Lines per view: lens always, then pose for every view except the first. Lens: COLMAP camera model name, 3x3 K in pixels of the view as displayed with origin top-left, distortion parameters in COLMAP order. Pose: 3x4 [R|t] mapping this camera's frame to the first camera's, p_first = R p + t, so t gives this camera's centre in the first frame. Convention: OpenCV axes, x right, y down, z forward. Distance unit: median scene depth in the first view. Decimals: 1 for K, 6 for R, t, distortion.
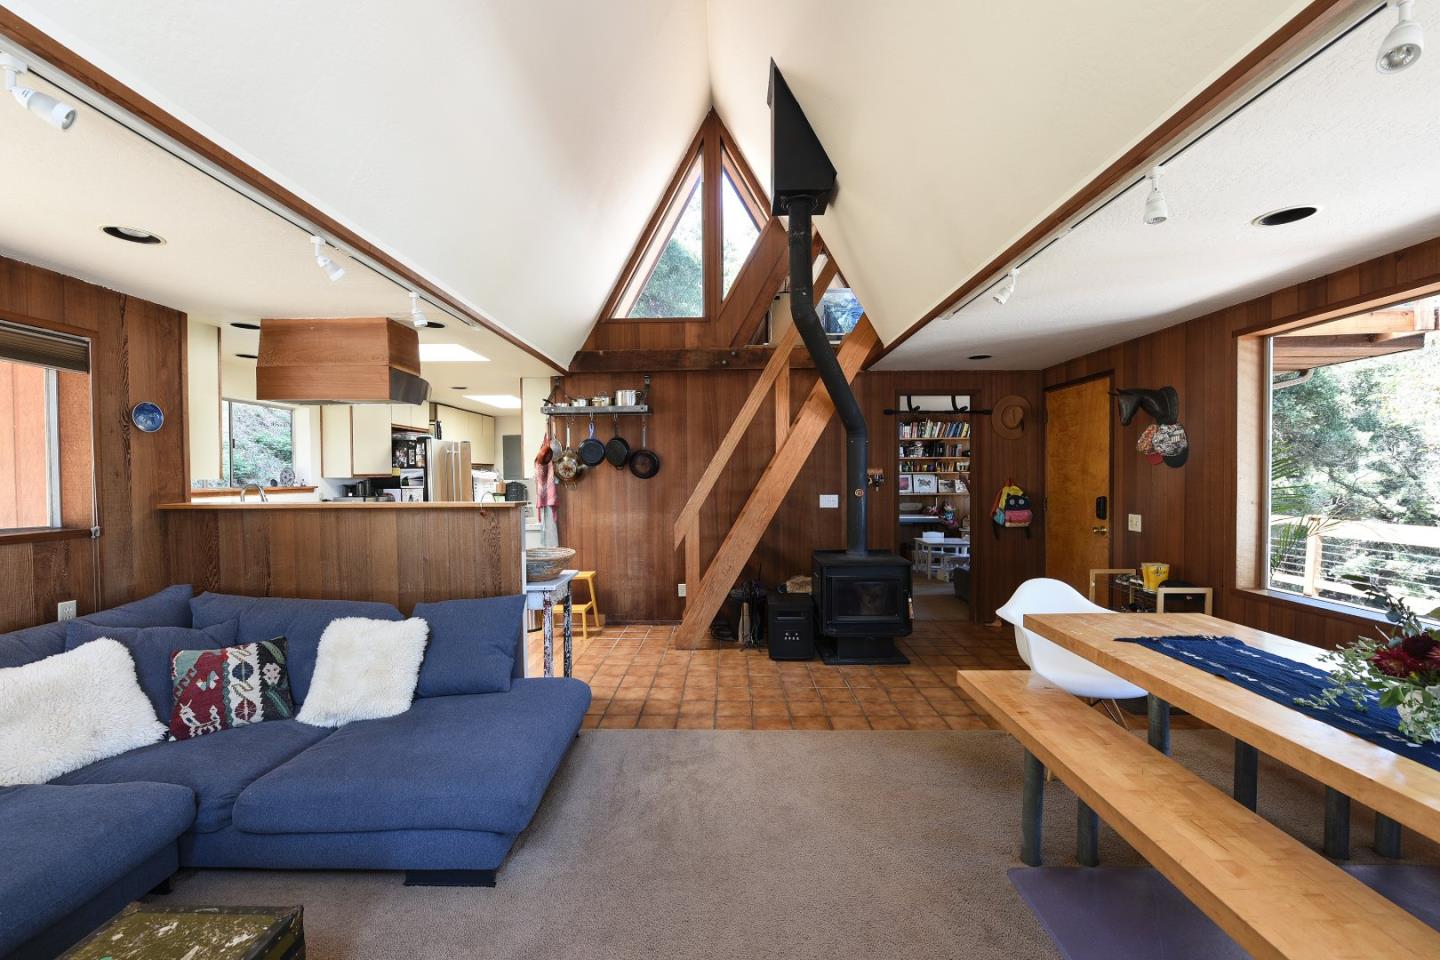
lens RADIAL K [[579.7, 0, 719.3], [0, 579.7, 479.1], [0, 0, 1]] dist [-0.000004, -0.000011]
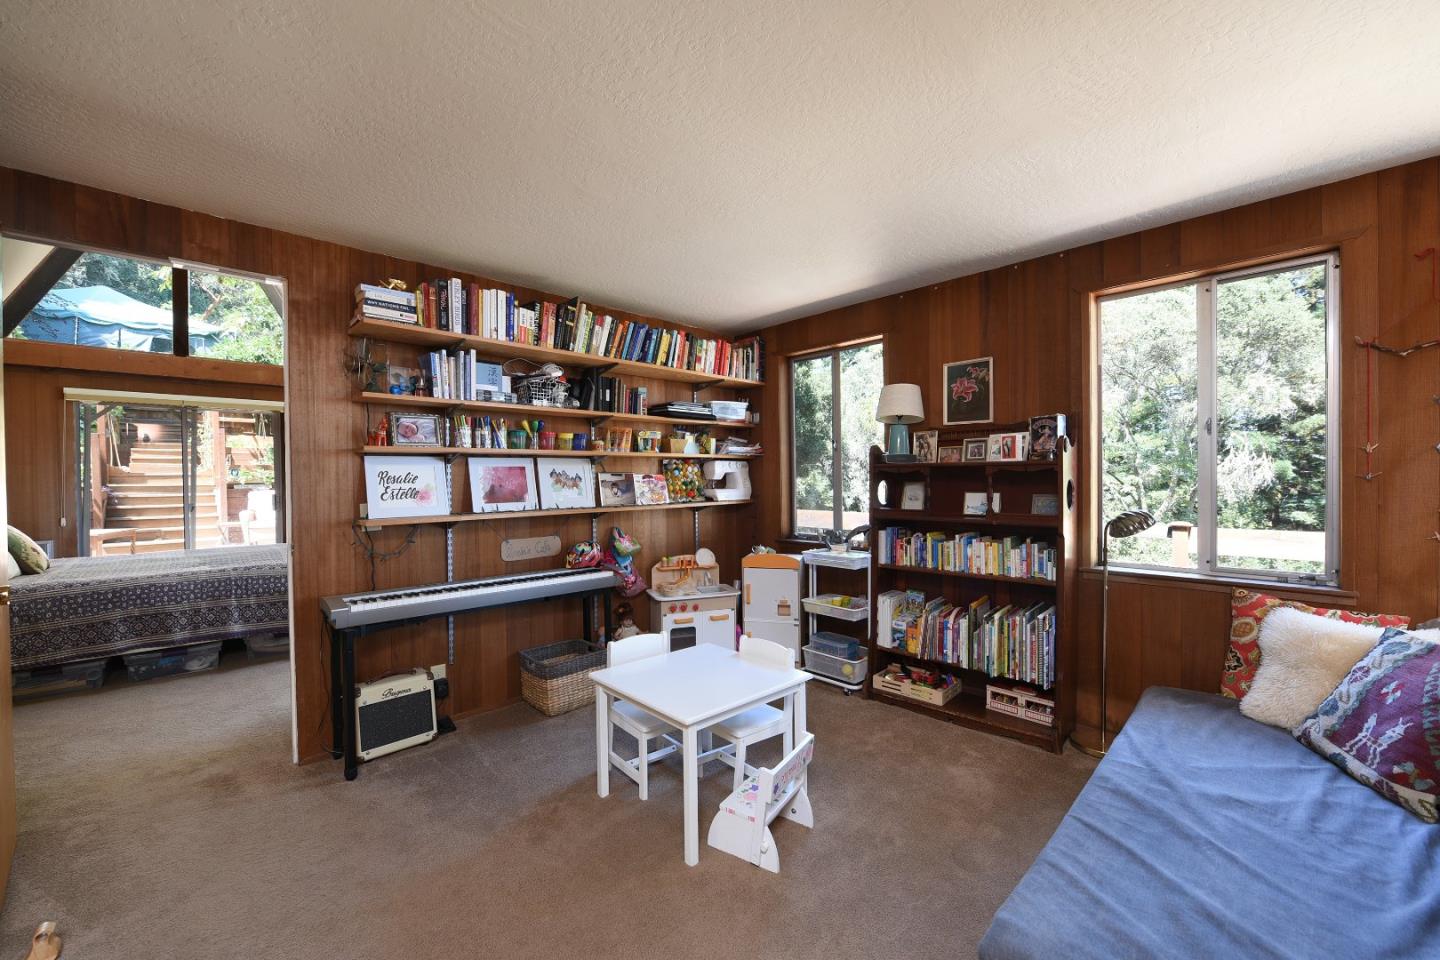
lens RADIAL K [[579.7, 0, 718.4], [0, 579.7, 479.9], [0, 0, 1]] dist [-0.000004, -0.000011]
pose [[0.714837, -0.009190, 0.699231, 0.166298], [0.014551, 0.999893, -0.001735, 0.007774], [-0.699140, 0.011415, 0.714894, 0.671462]]
